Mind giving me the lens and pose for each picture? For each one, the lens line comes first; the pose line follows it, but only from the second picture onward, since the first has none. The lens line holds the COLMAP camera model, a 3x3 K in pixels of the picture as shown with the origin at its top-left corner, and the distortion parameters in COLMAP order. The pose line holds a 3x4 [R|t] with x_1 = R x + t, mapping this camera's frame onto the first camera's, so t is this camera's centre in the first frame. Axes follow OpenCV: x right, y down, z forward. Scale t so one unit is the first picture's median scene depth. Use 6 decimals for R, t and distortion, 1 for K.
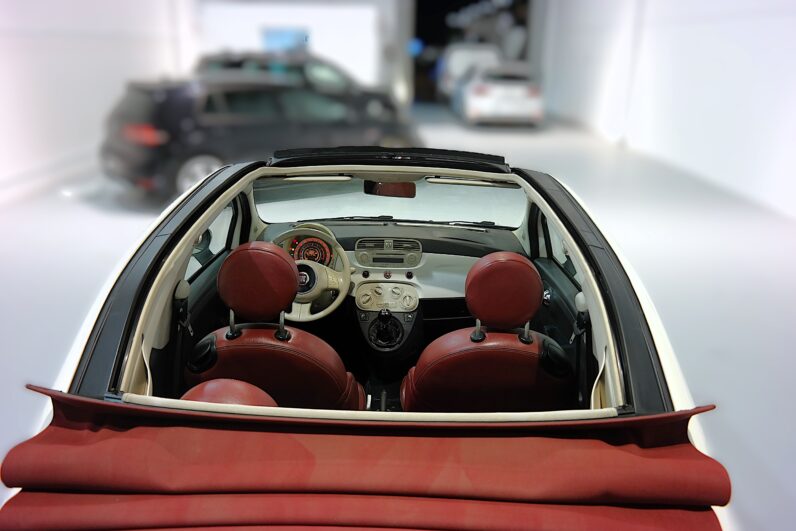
lens RADIAL K [[668.1, 0, 395.6], [0, 668.1, 263.5], [0, 0, 1]] dist [0.052107, 0.014150]
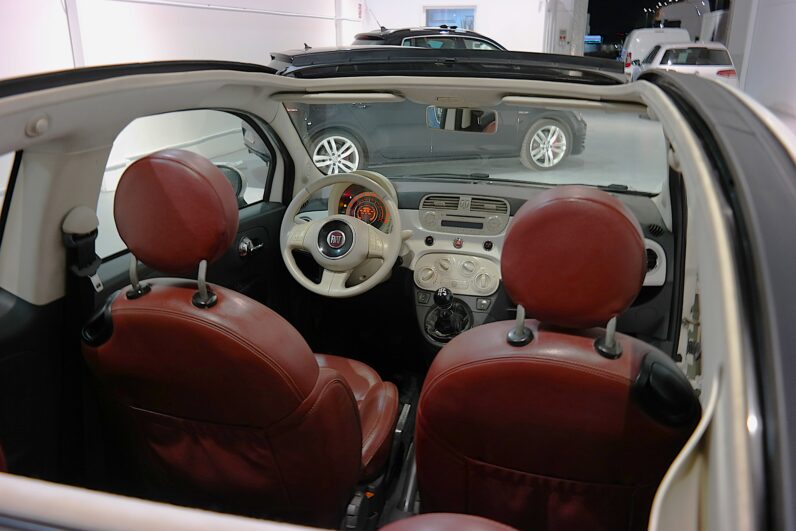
lens RADIAL K [[668.1, 0, 395.4], [0, 668.1, 266.3], [0, 0, 1]] dist [0.052107, 0.014150]
pose [[0.969729, 0.070200, -0.233874, 0.094682], [-0.065807, 0.997479, 0.026541, 0.026837], [0.235148, -0.010347, 0.971904, 0.270495]]
